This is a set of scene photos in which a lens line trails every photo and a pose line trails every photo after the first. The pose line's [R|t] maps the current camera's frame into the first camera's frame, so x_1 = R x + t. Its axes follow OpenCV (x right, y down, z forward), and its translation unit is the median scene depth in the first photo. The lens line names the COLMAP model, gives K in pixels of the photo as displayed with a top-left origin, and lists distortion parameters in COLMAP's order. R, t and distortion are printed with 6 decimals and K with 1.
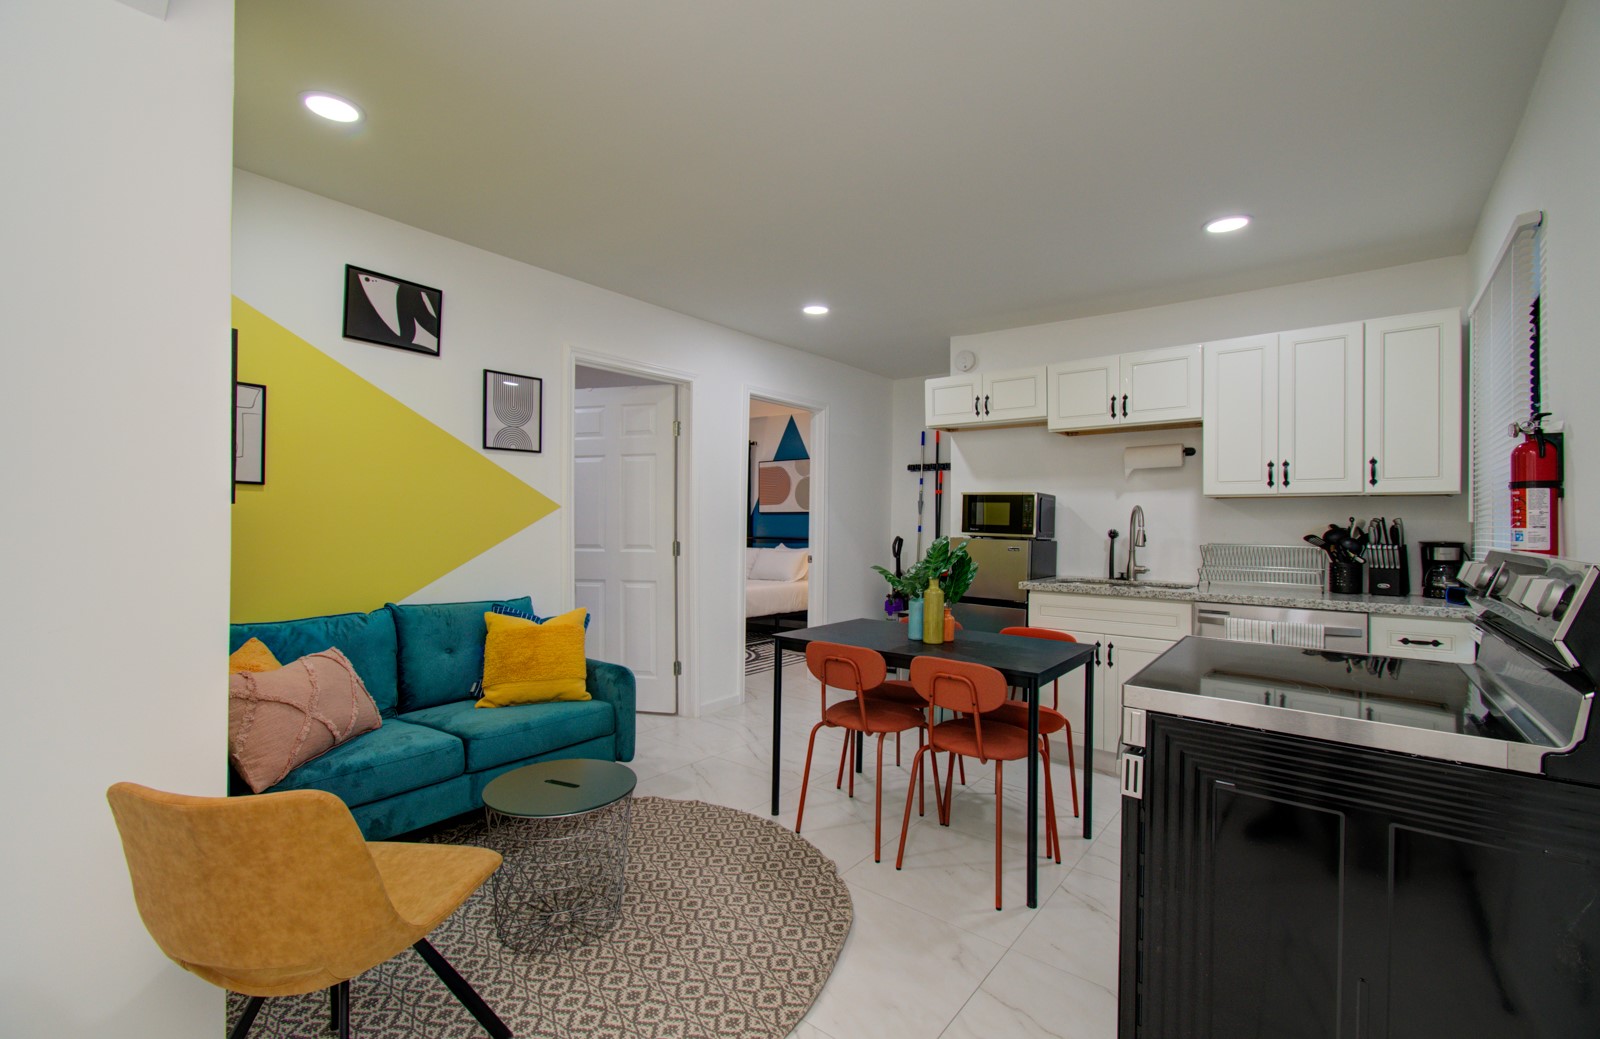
lens RADIAL K [[701.9, 0, 797.5], [0, 701.9, 510.7], [0, 0, 1]] dist [-0.012869, 0.008984]
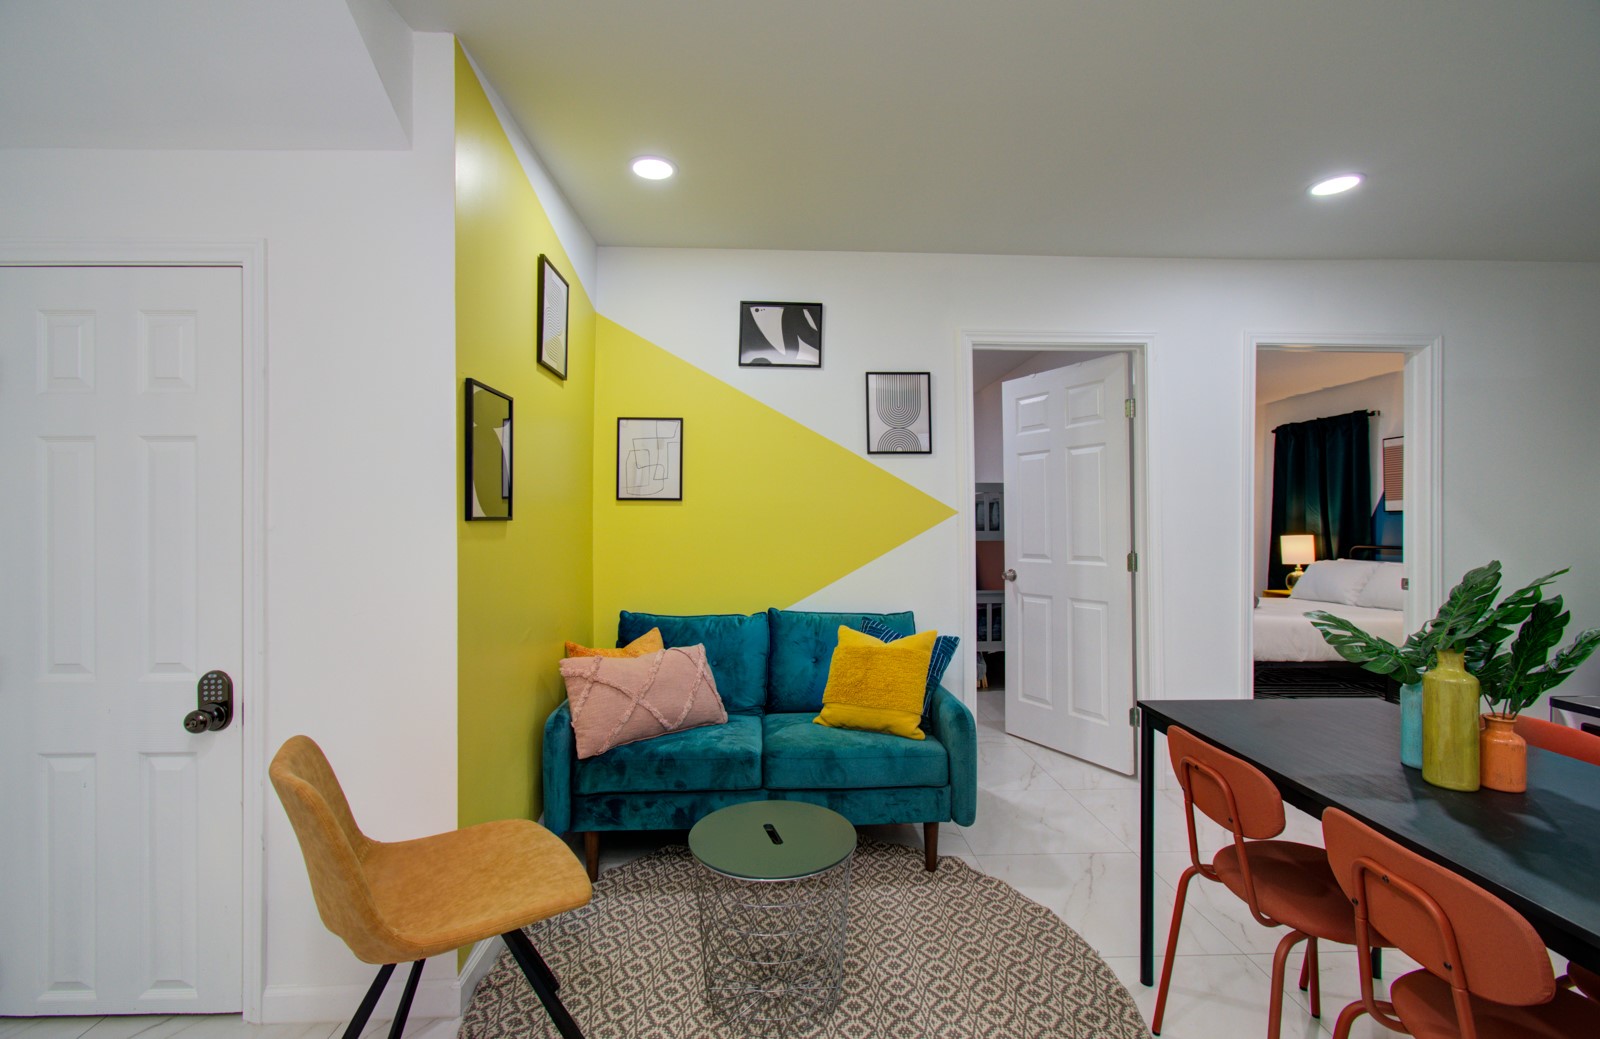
lens RADIAL K [[694.0, 0, 801.5], [0, 694.0, 514.2], [0, 0, 1]] dist [-0.005224, 0.002771]
pose [[0.650959, -0.019878, -0.758852, 0.233720], [0.019341, 0.999767, -0.009599, 0.001601], [0.758866, -0.008428, 0.651192, 0.317872]]
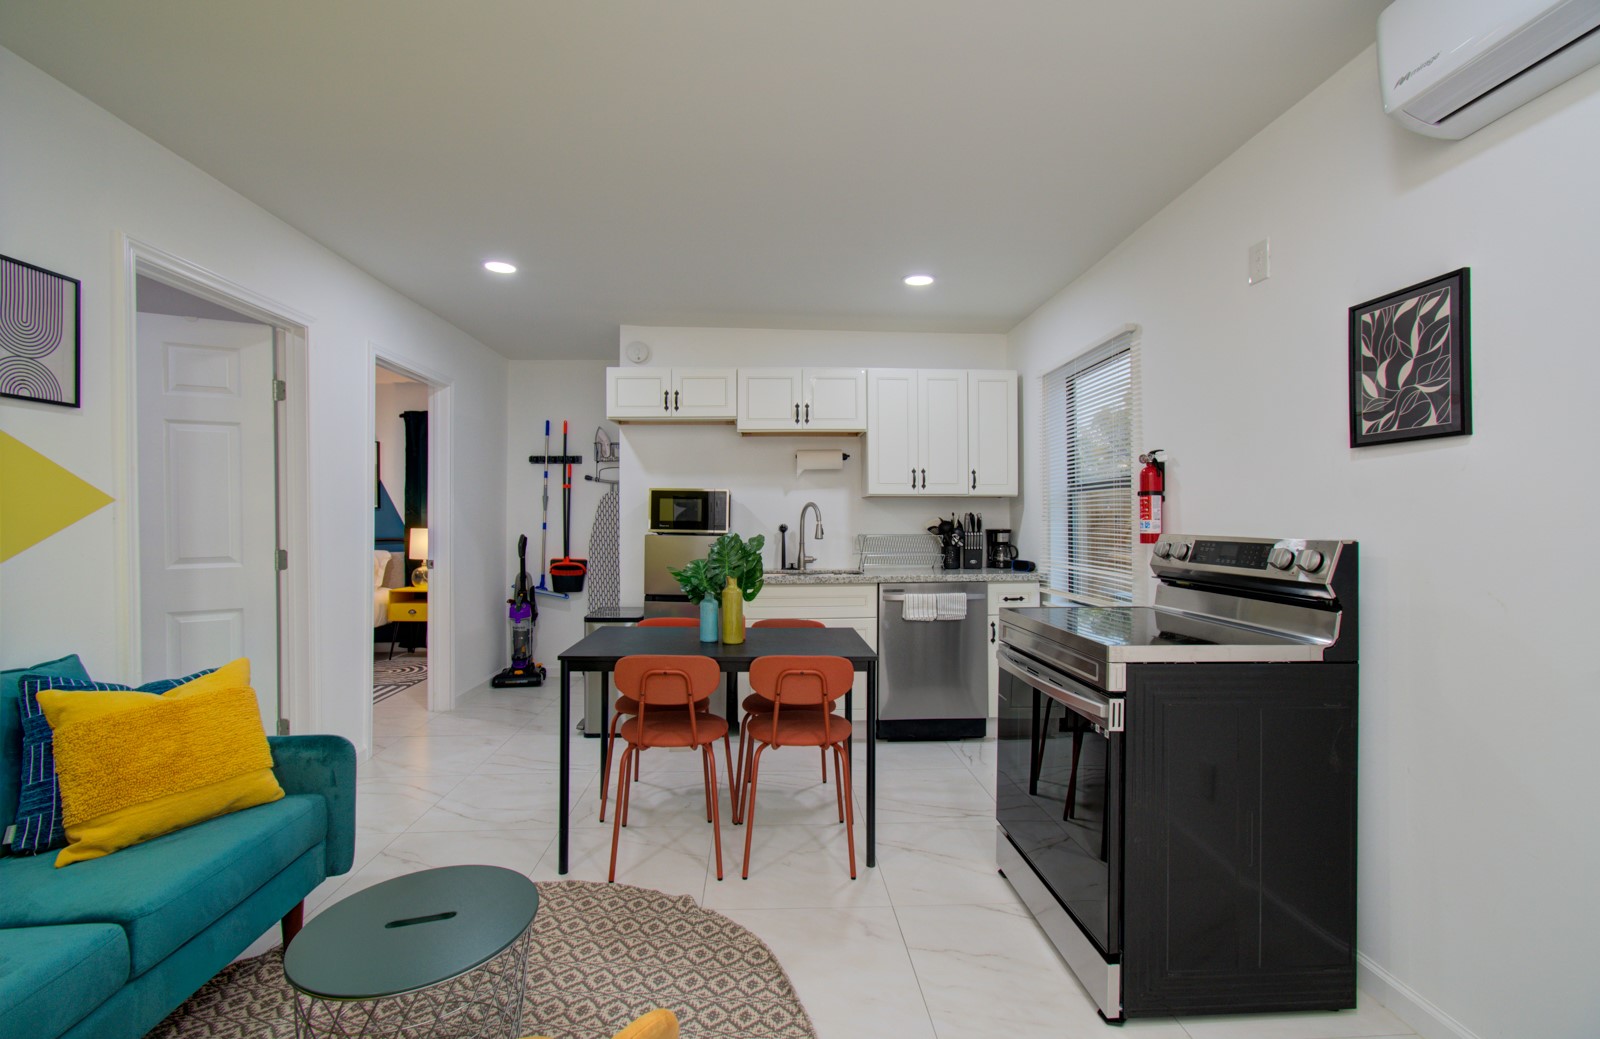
lens RADIAL K [[701.9, 0, 805.7], [0, 701.9, 512.9], [0, 0, 1]] dist [-0.012869, 0.008984]
pose [[0.746885, -0.004668, 0.664937, -0.338321], [-0.002470, 0.999949, 0.009795, -0.002235], [-0.664949, -0.008958, 0.746835, 0.177082]]
